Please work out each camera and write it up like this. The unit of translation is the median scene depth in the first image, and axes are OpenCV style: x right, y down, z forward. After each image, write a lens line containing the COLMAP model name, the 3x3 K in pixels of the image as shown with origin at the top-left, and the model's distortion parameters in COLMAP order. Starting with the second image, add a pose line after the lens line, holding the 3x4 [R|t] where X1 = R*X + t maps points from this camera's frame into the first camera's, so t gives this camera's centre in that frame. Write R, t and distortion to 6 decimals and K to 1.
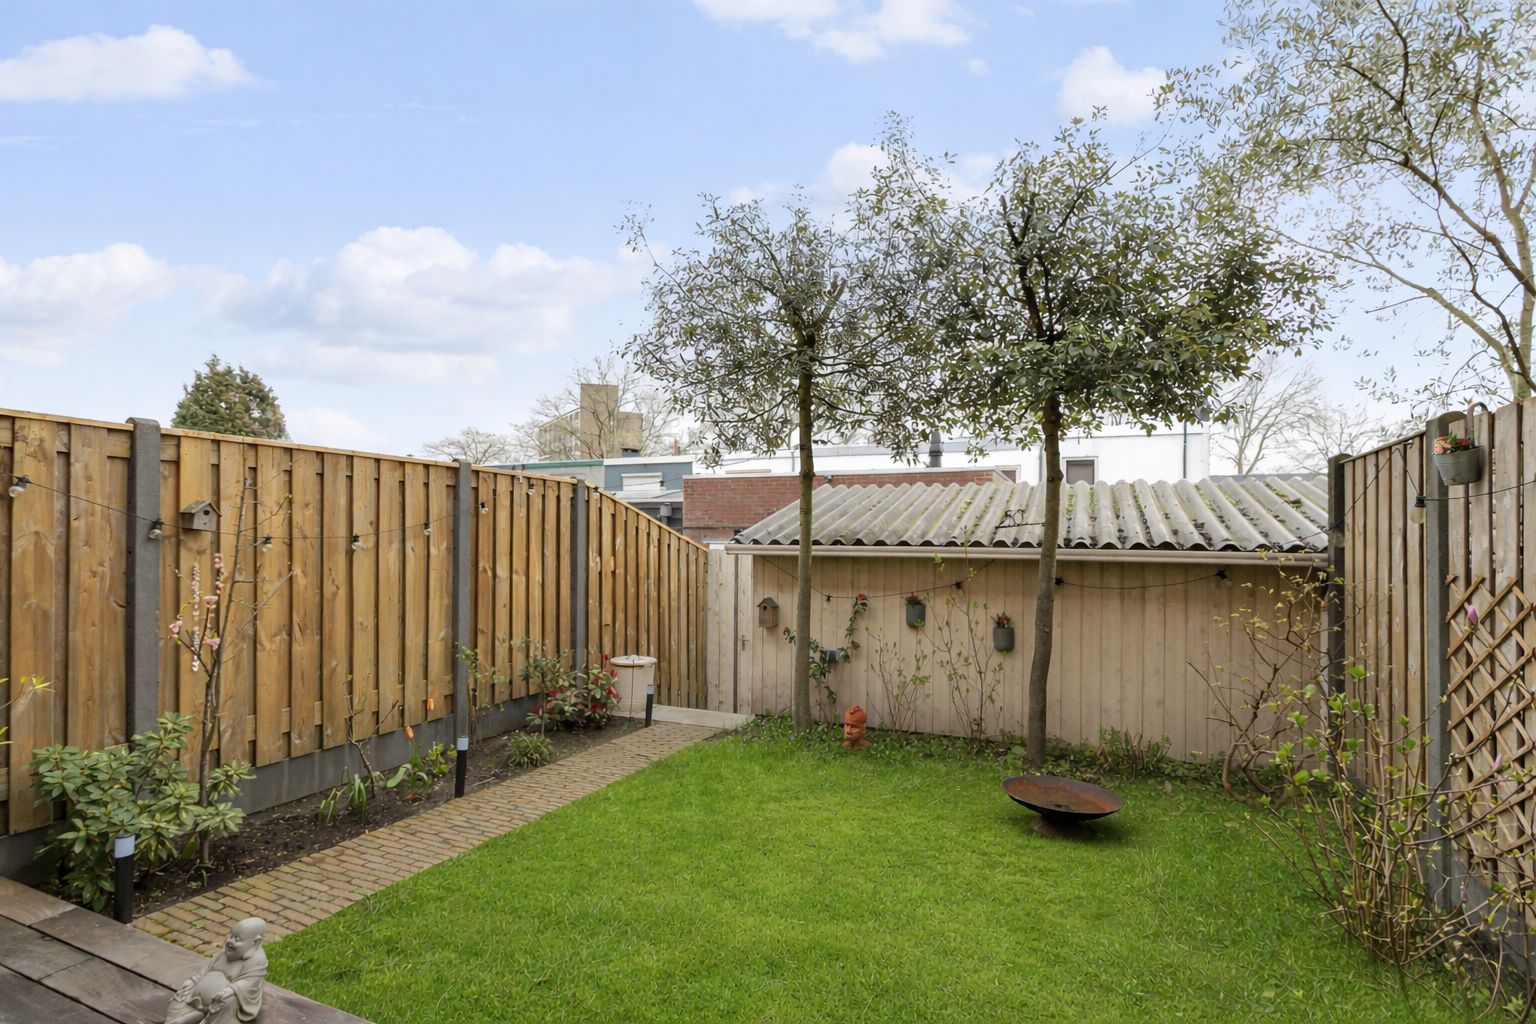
lens RADIAL K [[791.6, 0, 768.4], [0, 791.6, 539.7], [0, 0, 1]] dist [0.001722, 0.000572]
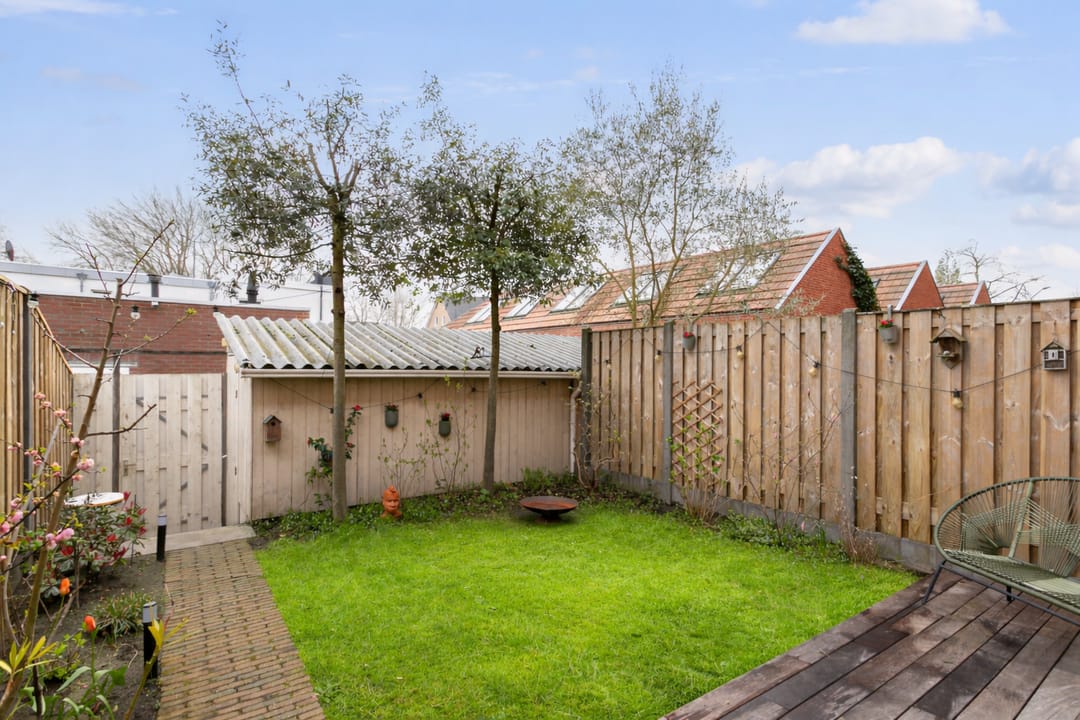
lens RADIAL K [[587.5, 0, 540.0], [0, 587.5, 360.0], [0, 0, 1]] dist [0.002635, 0.000404]
pose [[0.425067, 0.009118, 0.905116, -0.674549], [-0.011666, 0.999921, -0.004595, -0.006976], [-0.905087, -0.008606, 0.425140, 0.325649]]
